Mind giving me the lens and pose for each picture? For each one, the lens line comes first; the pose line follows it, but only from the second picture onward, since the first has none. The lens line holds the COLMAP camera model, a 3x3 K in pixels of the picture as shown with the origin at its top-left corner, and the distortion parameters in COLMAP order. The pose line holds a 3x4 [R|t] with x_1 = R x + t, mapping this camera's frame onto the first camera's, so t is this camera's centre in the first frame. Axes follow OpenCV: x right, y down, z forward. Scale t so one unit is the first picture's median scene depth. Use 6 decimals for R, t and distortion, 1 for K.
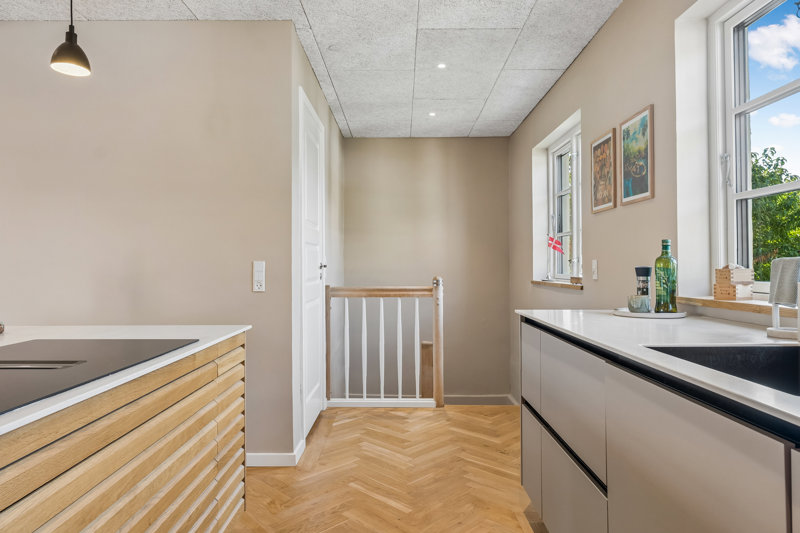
lens RADIAL K [[509.4, 0, 400.0], [0, 509.4, 266.5], [0, 0, 1]] dist [-0.000036, 0.000149]
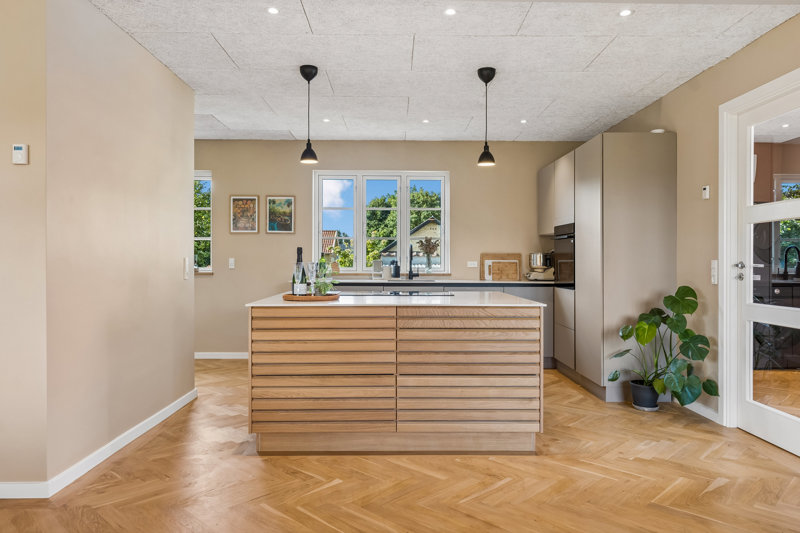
lens RADIAL K [[555.9, 0, 400.0], [0, 555.9, 266.5], [0, 0, 1]] dist [0.000283, 0.000813]
pose [[-0.011194, -0.002600, 0.999934, -2.042632], [-0.004453, 0.999987, 0.002550, 0.012021], [-0.999927, -0.004424, -0.011205, 0.488367]]
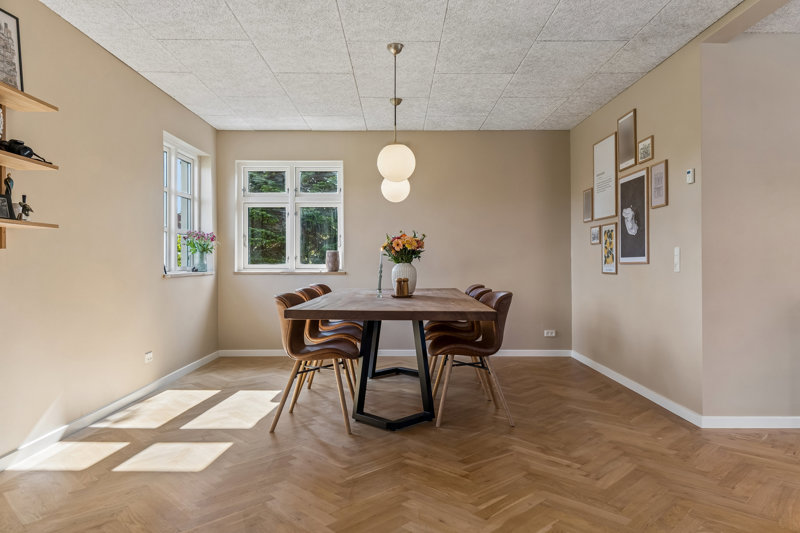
lens RADIAL K [[548.2, 0, 401.3], [0, 548.2, 258.1], [0, 0, 1]] dist [0.002067, 0.000635]
pose [[0.999972, 0.005301, 0.005205, -1.763291], [-0.005281, 0.999978, -0.003959, 0.031912], [-0.005226, 0.003932, 0.999979, -0.236157]]
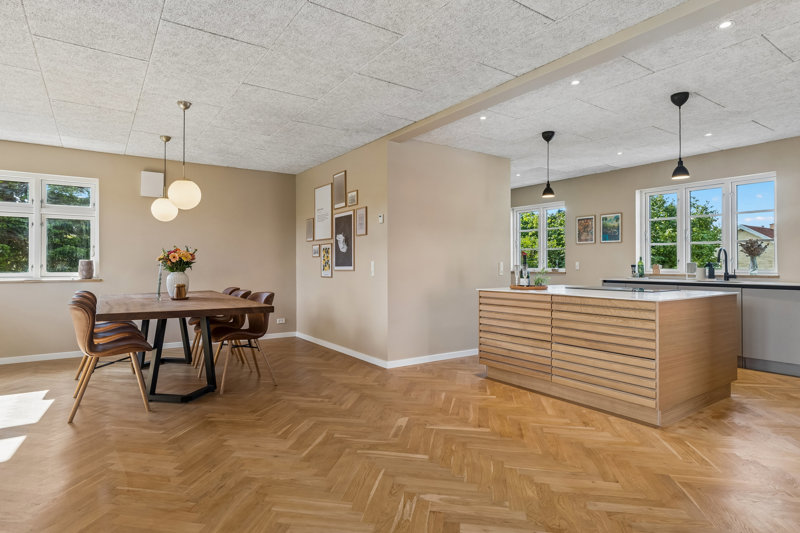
lens RADIAL K [[439.1, 0, 400.0], [0, 439.1, 266.5], [0, 0, 1]] dist [0.003038, 0.000510]
pose [[0.824689, 0.002092, 0.565582, -2.009590], [-0.004282, 0.999988, 0.002545, 0.010925], [-0.565570, -0.004520, 0.824688, -0.425523]]
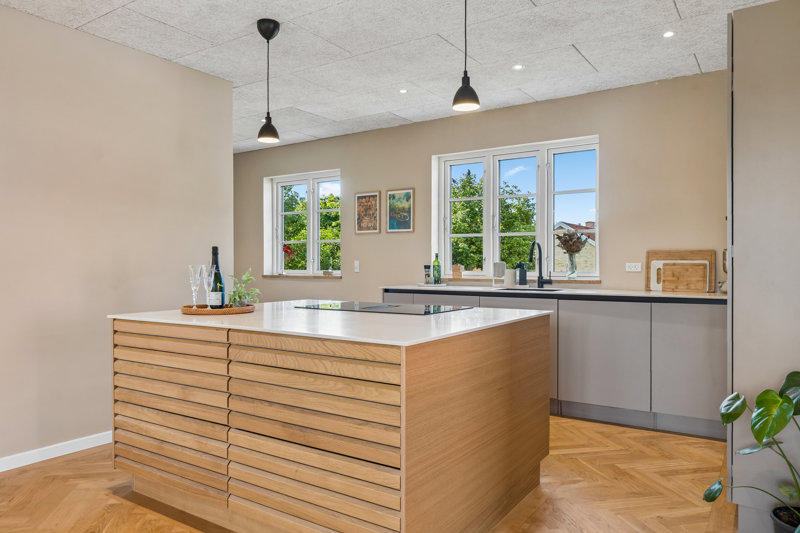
lens RADIAL K [[553.0, 0, 399.7], [0, 553.0, 280.7], [0, 0, 1]] dist [0.017458, 0.001426]
pose [[0.560148, -0.019421, 0.828165, -1.351500], [-0.003449, 0.999662, 0.025776, 0.006805], [-0.828385, -0.017295, 0.559892, -0.227252]]
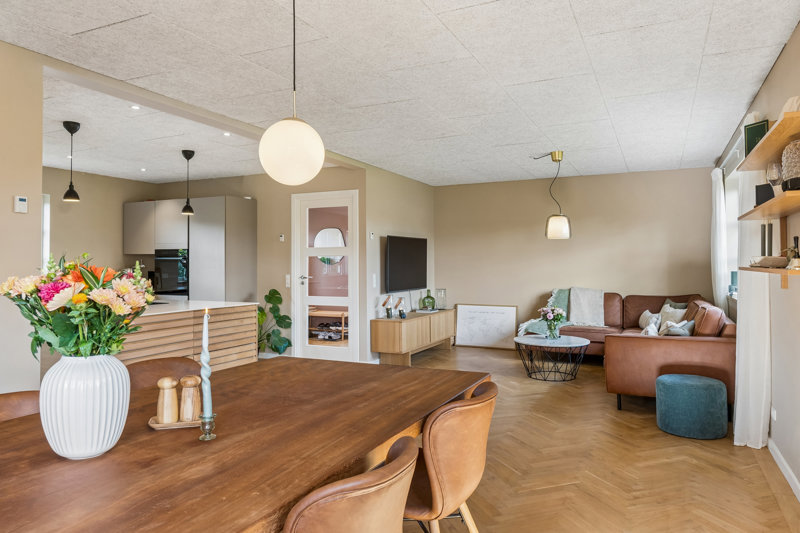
lens RADIAL K [[556.4, 0, 400.0], [0, 556.4, 266.5], [0, 0, 1]] dist [0.000856, 0.000022]
pose [[-0.900088, 0.004077, 0.435689, -2.300476], [0.005888, 0.999979, 0.002806, -0.051778], [-0.435668, 0.005091, -0.900093, 1.936102]]
